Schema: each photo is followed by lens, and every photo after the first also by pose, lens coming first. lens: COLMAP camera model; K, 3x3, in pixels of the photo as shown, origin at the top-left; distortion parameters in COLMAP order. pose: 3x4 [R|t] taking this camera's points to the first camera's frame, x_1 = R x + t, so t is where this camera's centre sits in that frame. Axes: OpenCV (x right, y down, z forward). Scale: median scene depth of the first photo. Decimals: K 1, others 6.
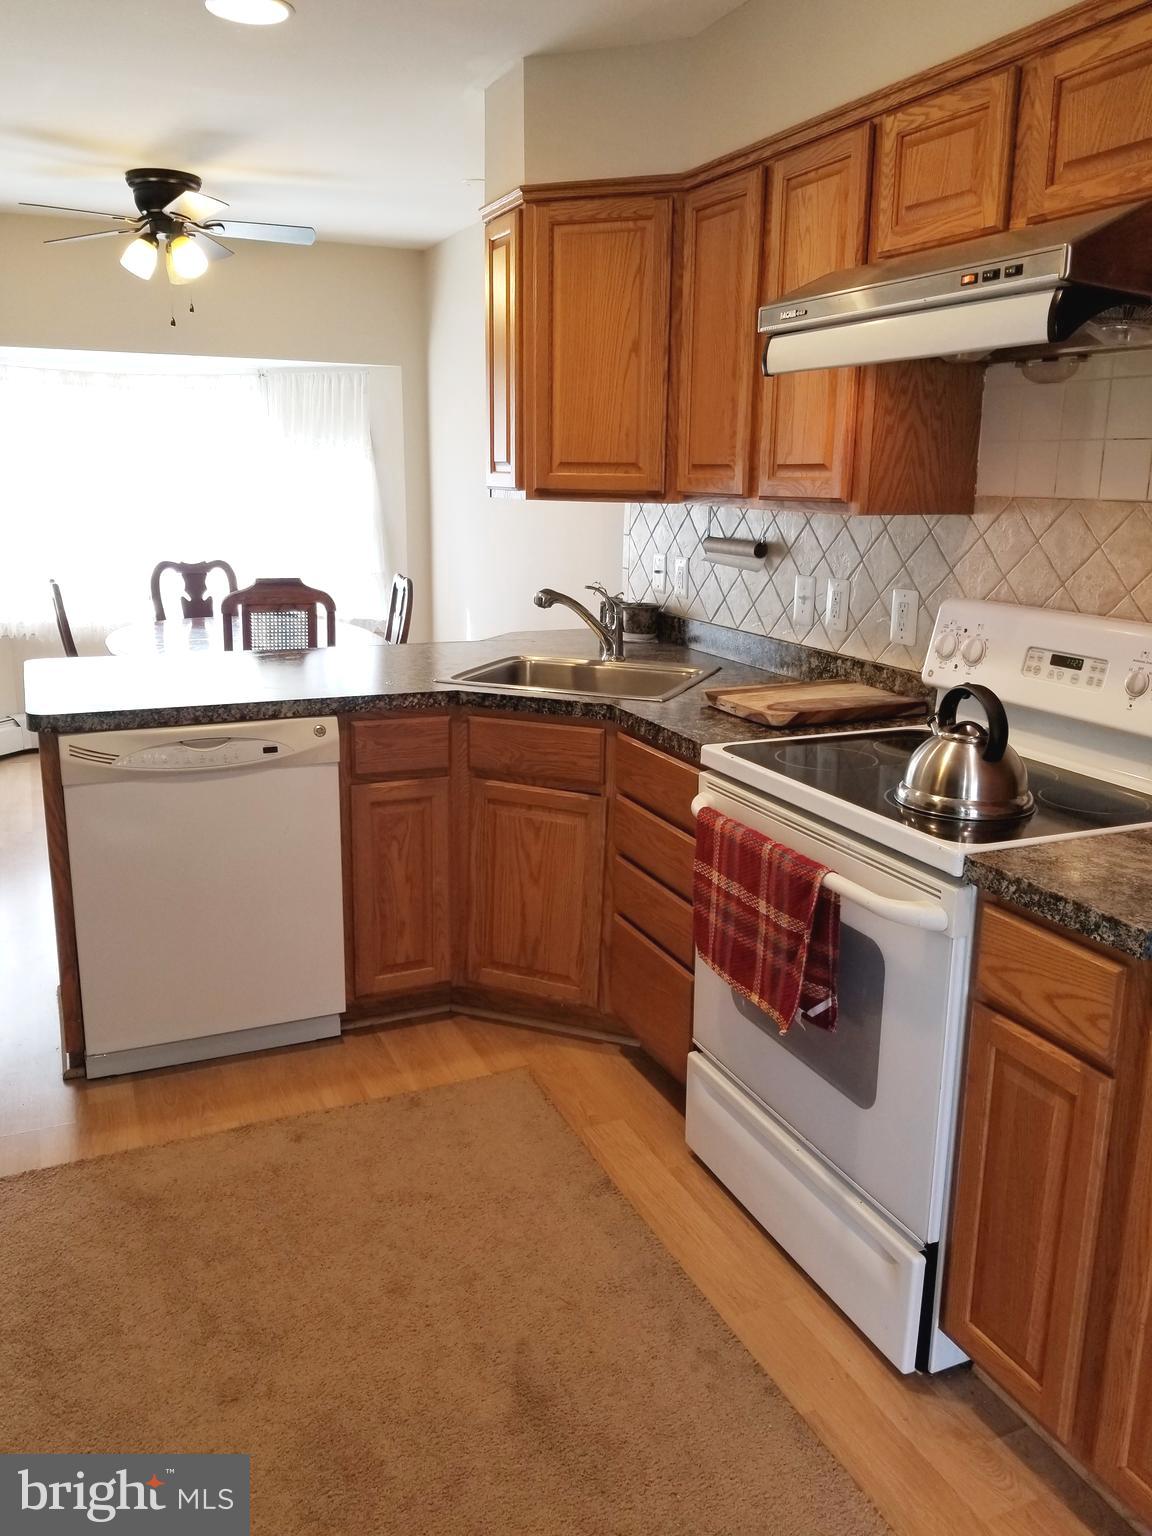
lens RADIAL K [[1218.0, 0, 578.8], [0, 1218.0, 753.9], [0, 0, 1]] dist [0.020696, 0.004676]
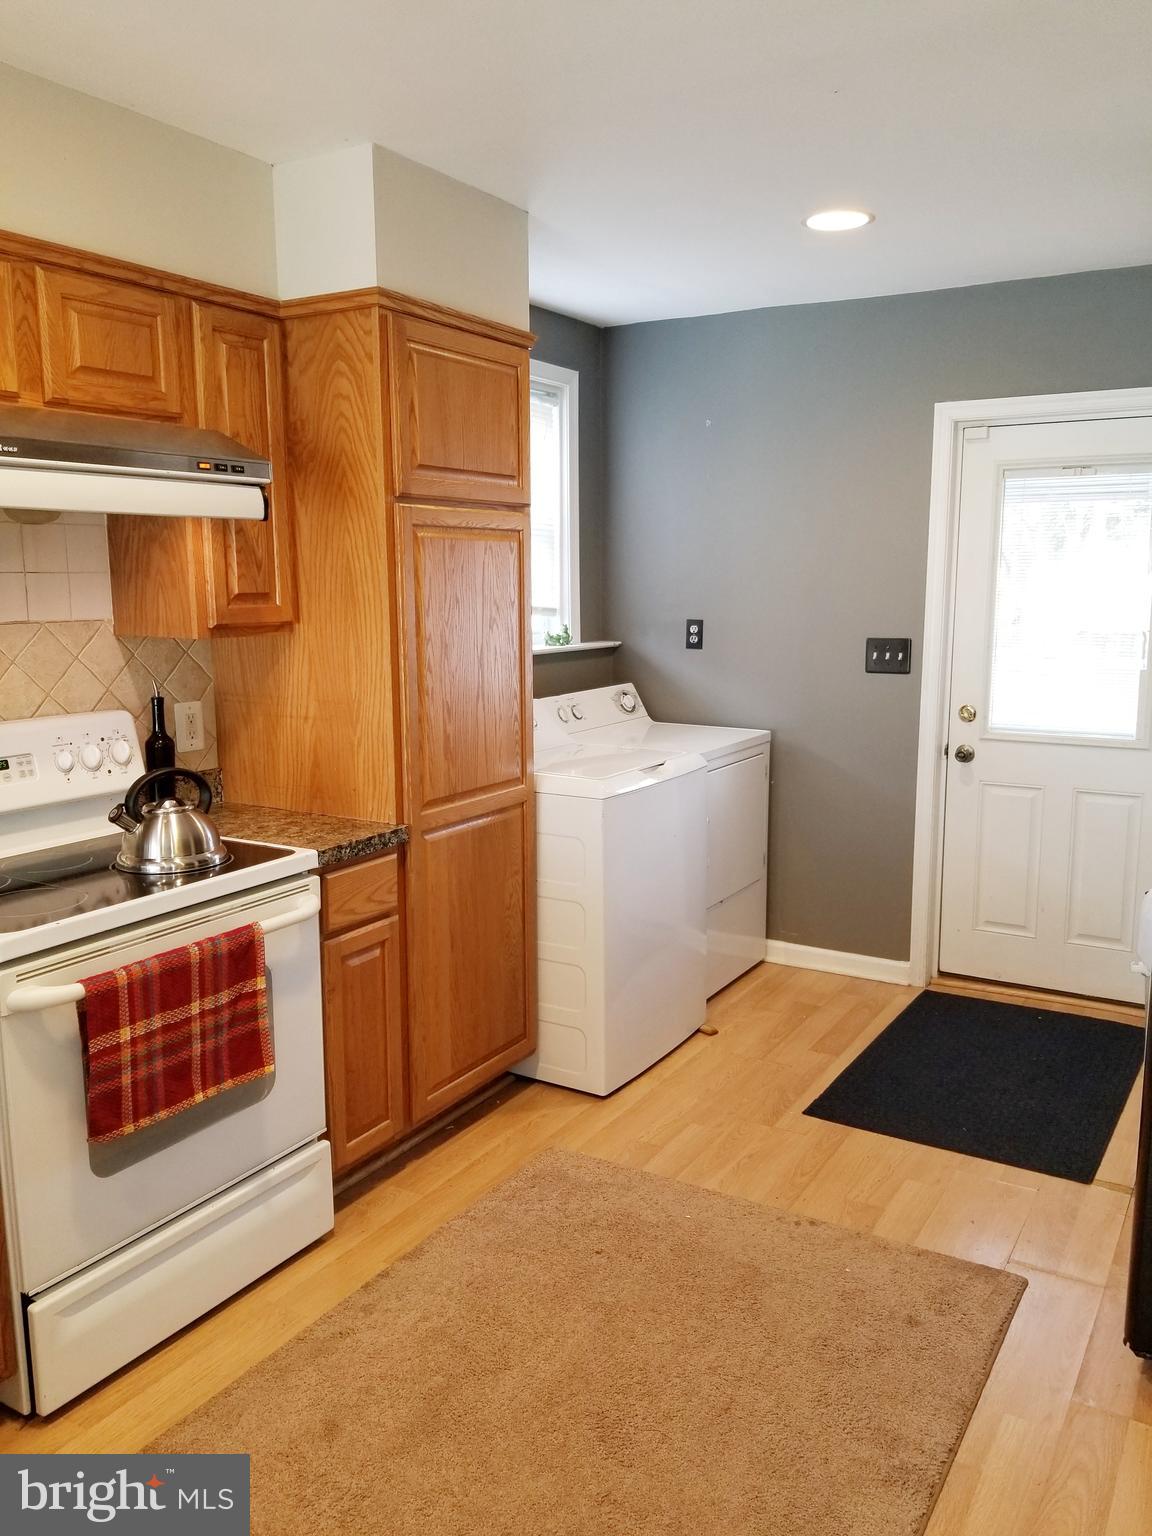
lens RADIAL K [[1218.0, 0, 576.8], [0, 1218.0, 777.0], [0, 0, 1]] dist [0.020696, 0.004676]
pose [[-0.582579, -0.145048, 0.799727, -0.875909], [0.179185, 0.936817, 0.300444, -0.328178], [-0.792776, 0.318331, -0.519780, 1.230156]]
